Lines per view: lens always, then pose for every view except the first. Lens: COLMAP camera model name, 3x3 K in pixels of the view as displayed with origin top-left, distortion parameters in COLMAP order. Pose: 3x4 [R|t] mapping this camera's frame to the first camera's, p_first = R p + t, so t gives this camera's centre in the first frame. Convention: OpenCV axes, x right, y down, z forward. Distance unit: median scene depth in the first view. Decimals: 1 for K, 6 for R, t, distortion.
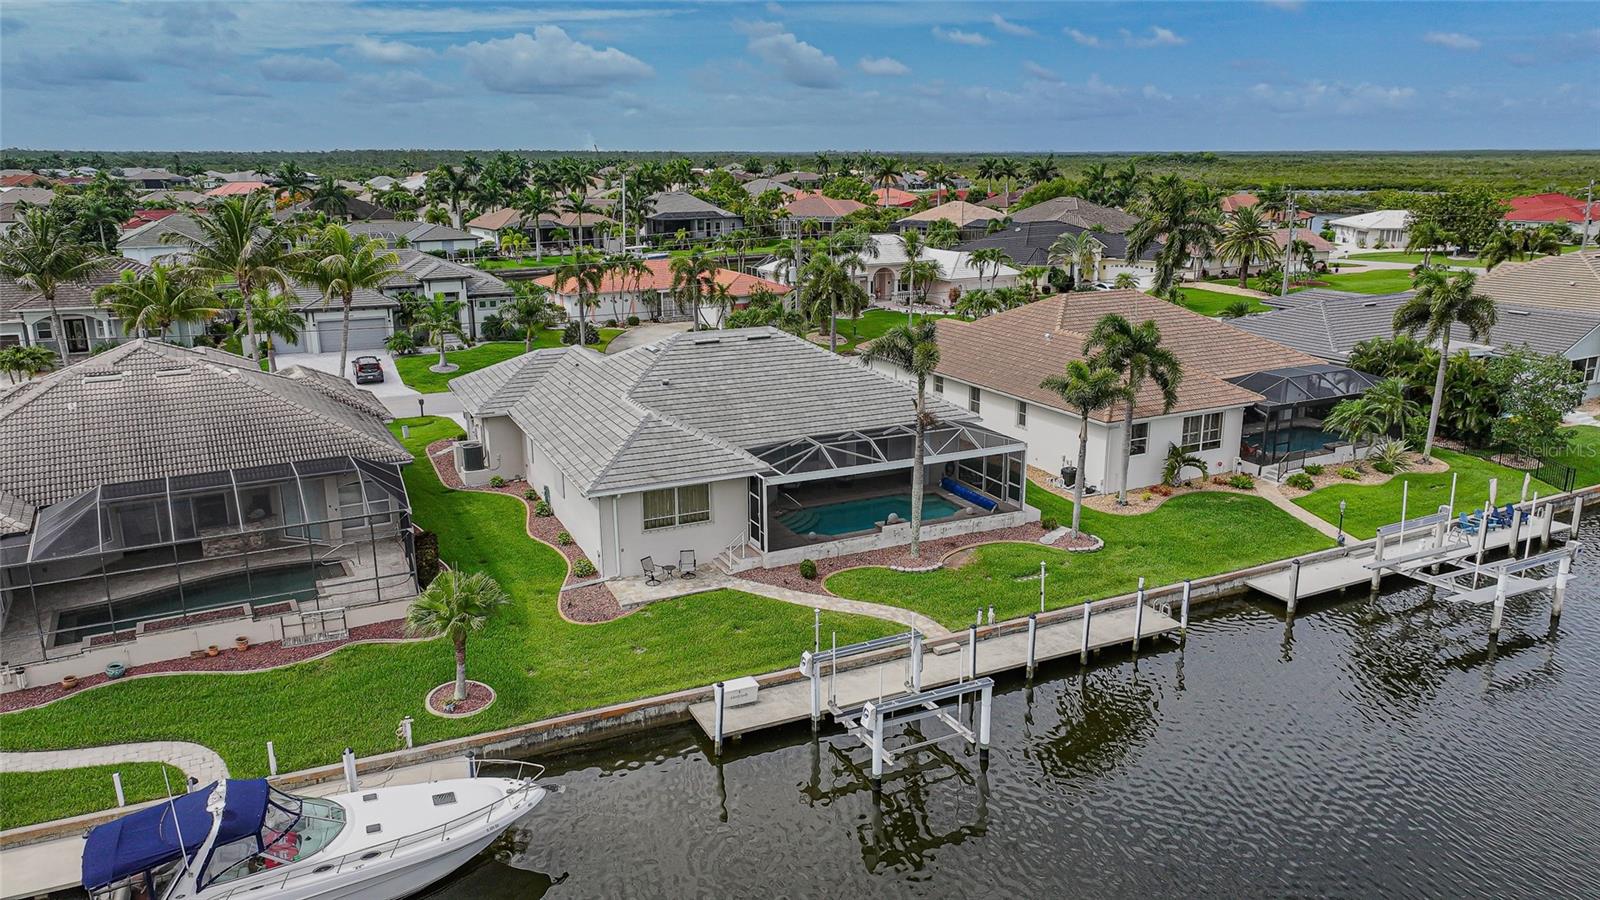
lens RADIAL K [[1122.4, 0, 806.3], [0, 1122.4, 448.1], [0, 0, 1]] dist [-0.003898, 0.022399]
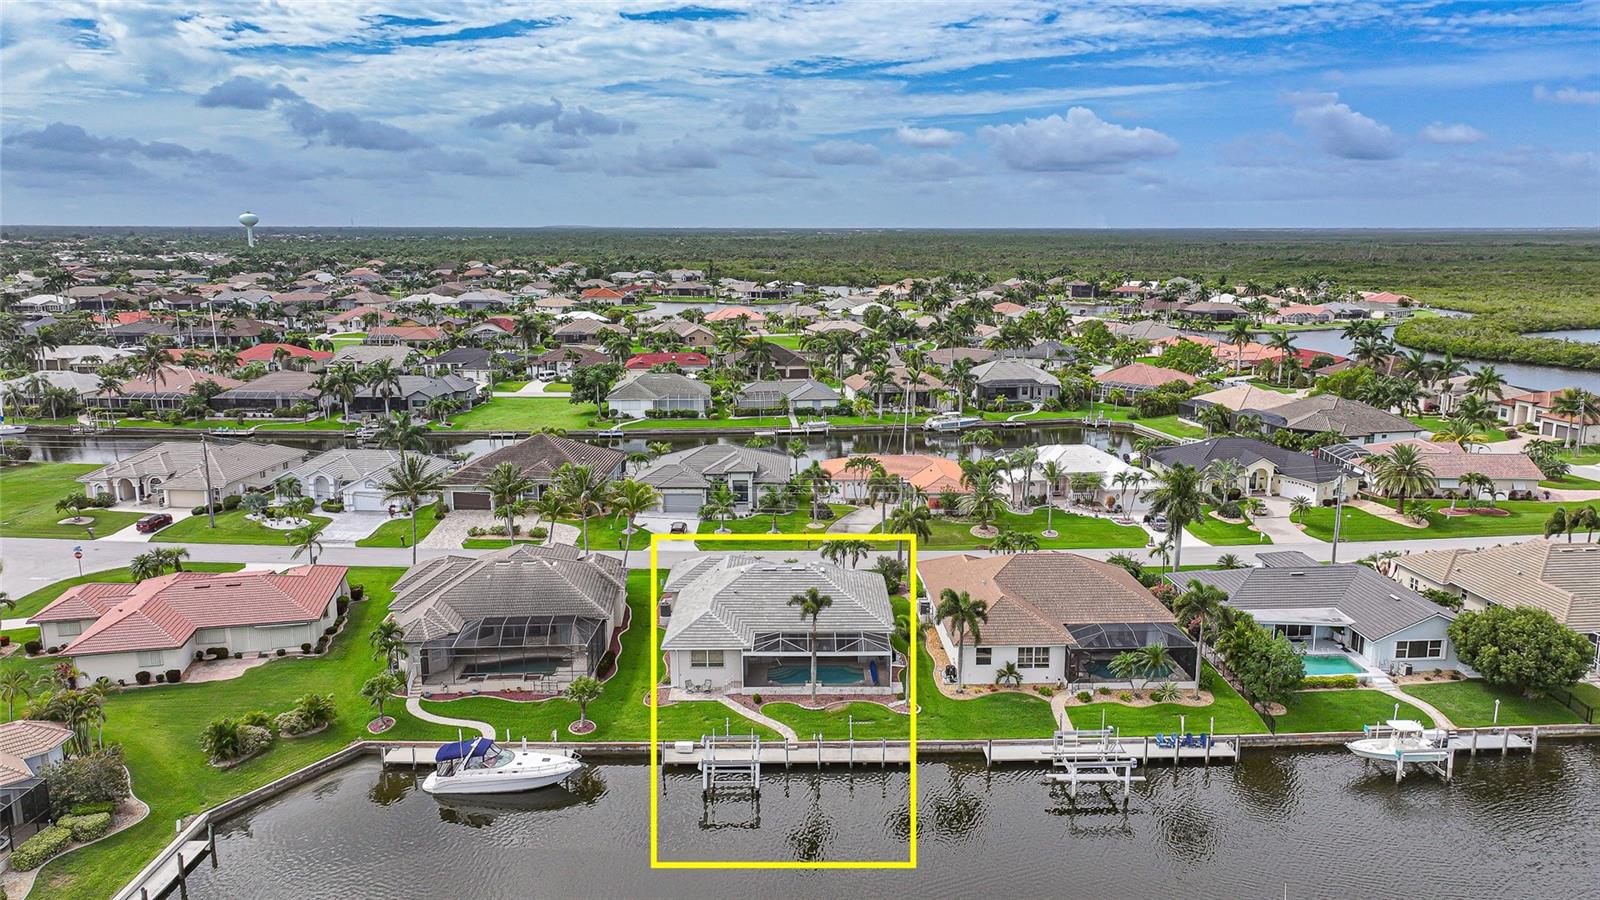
lens RADIAL K [[1122.4, 0, 806.3], [0, 1122.4, 448.1], [0, 0, 1]] dist [-0.003898, 0.022399]
pose [[0.905683, 0.085867, -0.415169, 0.893876], [-0.111174, 0.993107, -0.037126, -0.282825], [0.409119, 0.079781, 0.908986, -0.885973]]
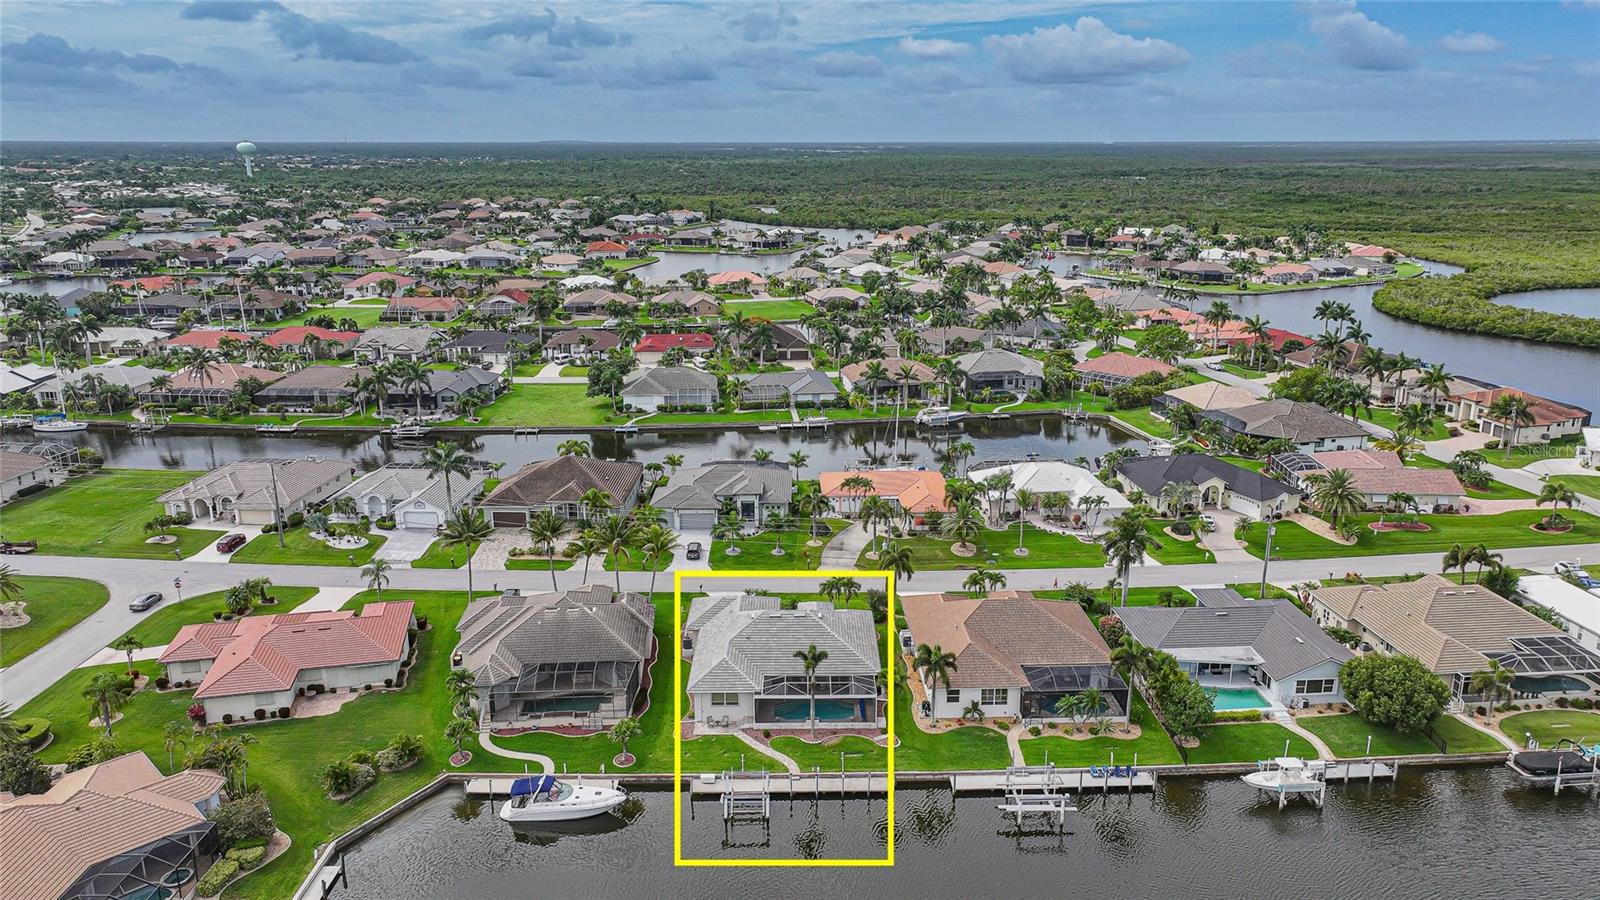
lens RADIAL K [[1122.4, 0, 806.3], [0, 1122.4, 448.1], [0, 0, 1]] dist [-0.003898, 0.022399]
pose [[0.905692, 0.114452, -0.408195, 1.029432], [-0.108948, 0.993366, 0.036796, -0.627625], [0.409699, 0.011146, 0.912153, -1.273914]]
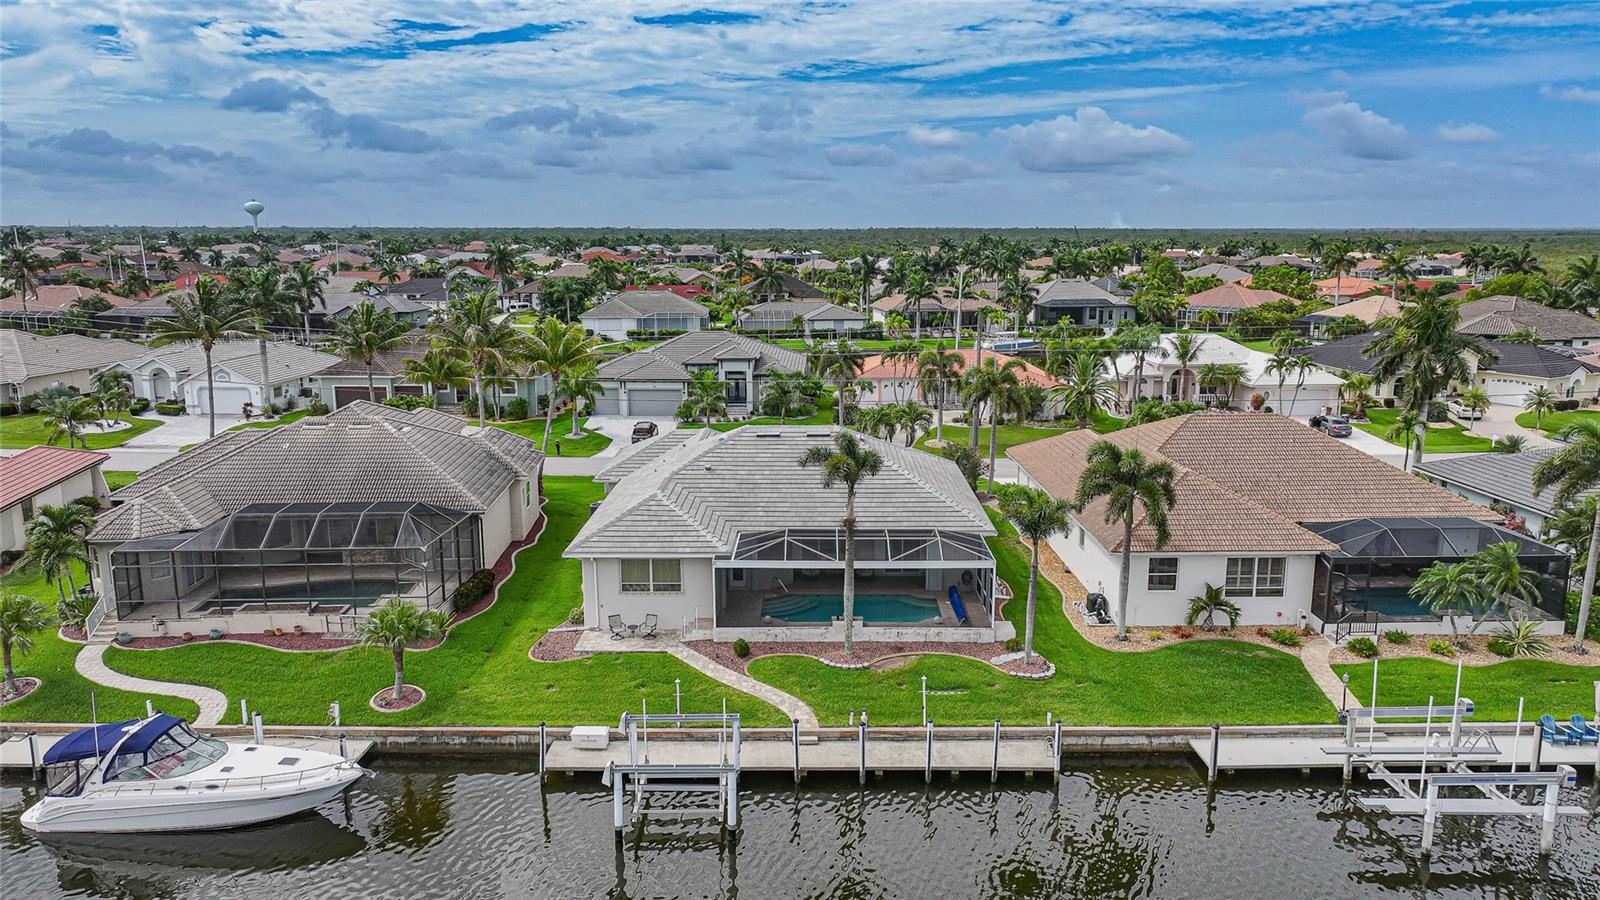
lens RADIAL K [[1122.4, 0, 806.3], [0, 1122.4, 448.1], [0, 0, 1]] dist [-0.003898, 0.022399]
pose [[0.899794, 0.085691, -0.427817, 0.503990], [-0.113148, 0.992808, -0.039118, -0.050547], [0.421388, 0.083605, 0.903018, 0.009677]]
